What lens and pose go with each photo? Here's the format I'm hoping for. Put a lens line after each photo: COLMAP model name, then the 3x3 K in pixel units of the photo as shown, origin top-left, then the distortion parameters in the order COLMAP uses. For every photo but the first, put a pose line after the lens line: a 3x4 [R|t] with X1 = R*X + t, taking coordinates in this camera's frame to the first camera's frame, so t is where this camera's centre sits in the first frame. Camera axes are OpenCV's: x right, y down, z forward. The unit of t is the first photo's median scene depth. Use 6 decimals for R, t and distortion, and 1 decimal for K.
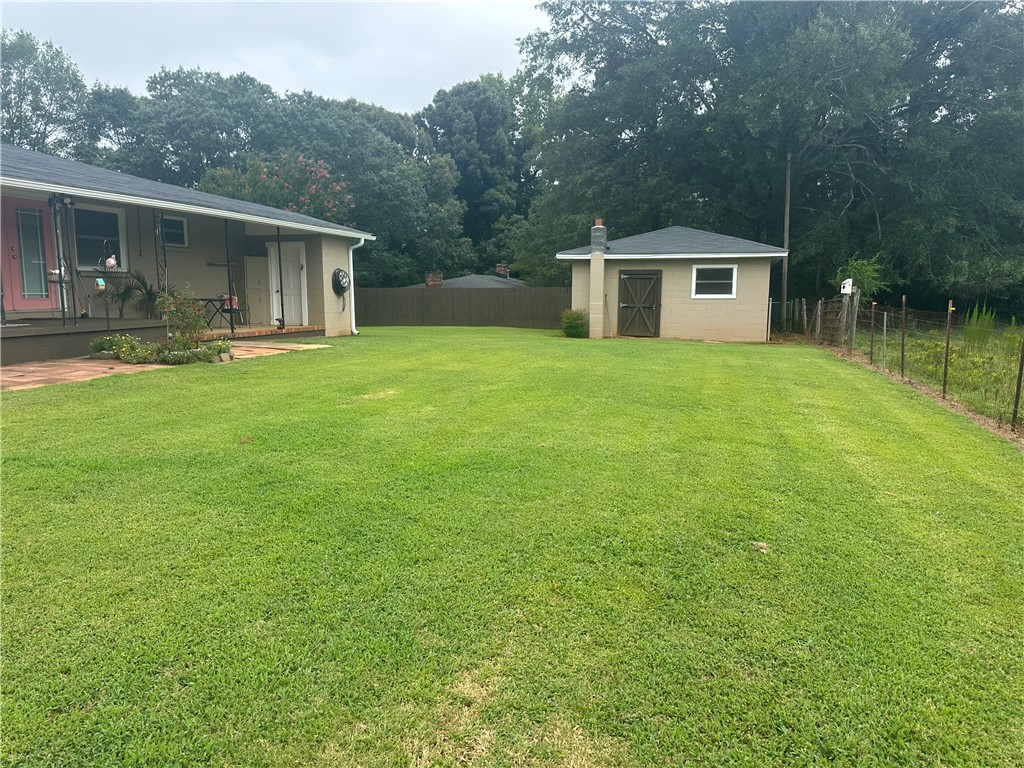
lens RADIAL K [[716.9, 0, 507.1], [0, 716.9, 394.1], [0, 0, 1]] dist [0.037571, -0.044854]
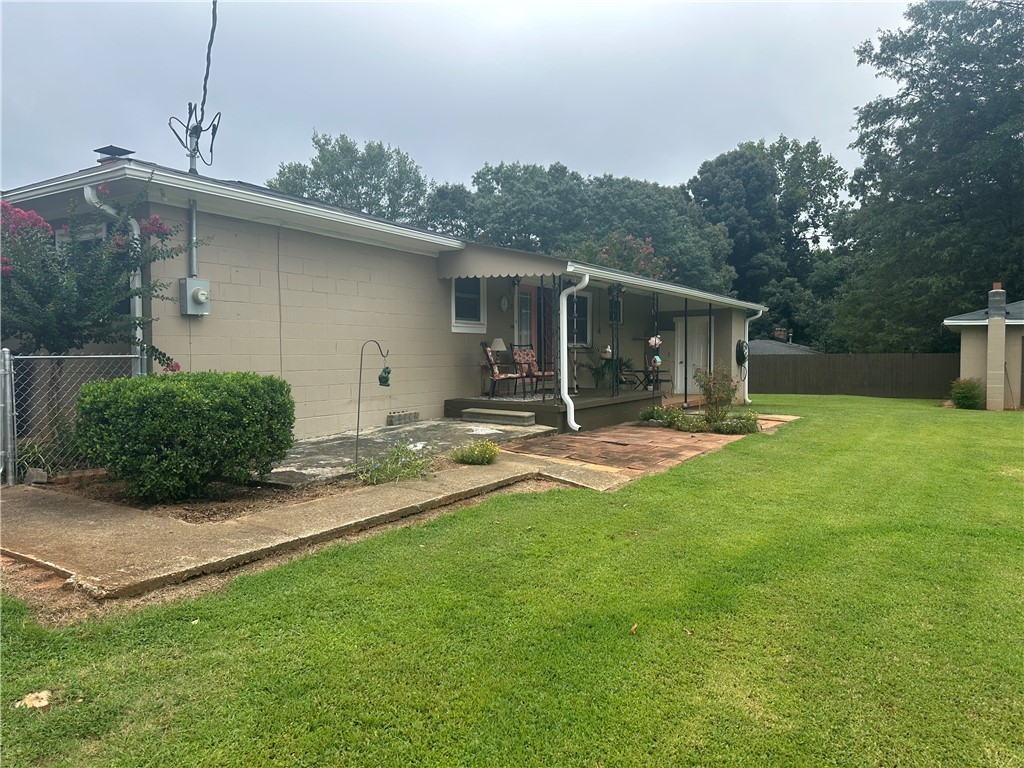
lens RADIAL K [[716.9, 0, 517.9], [0, 716.9, 376.5], [0, 0, 1]] dist [0.037571, -0.044854]
pose [[0.960348, 0.001913, -0.278798, -0.146231], [-0.032968, 0.993740, -0.106743, -0.000912], [0.276848, 0.111702, 0.954399, -0.040017]]
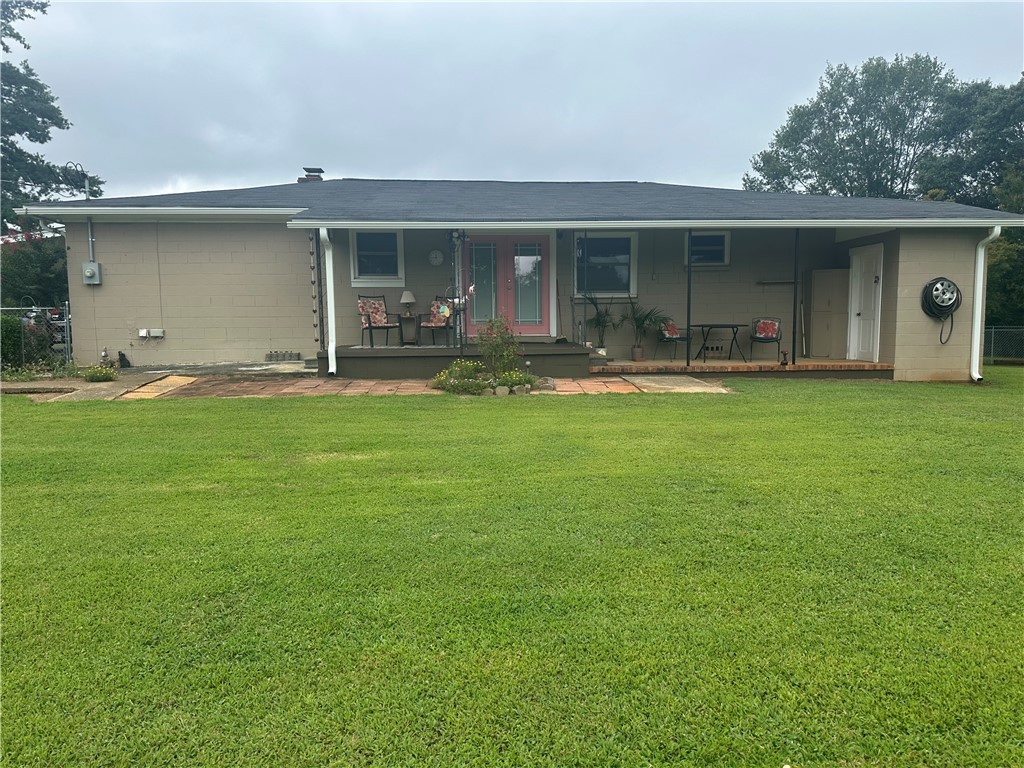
lens RADIAL K [[716.9, 0, 514.9], [0, 716.9, 381.6], [0, 0, 1]] dist [0.037571, -0.044854]
pose [[0.315869, 0.078828, -0.945522, 0.154071], [-0.127182, 0.991067, 0.040138, -0.034150], [0.940240, 0.107575, 0.323073, 0.252099]]
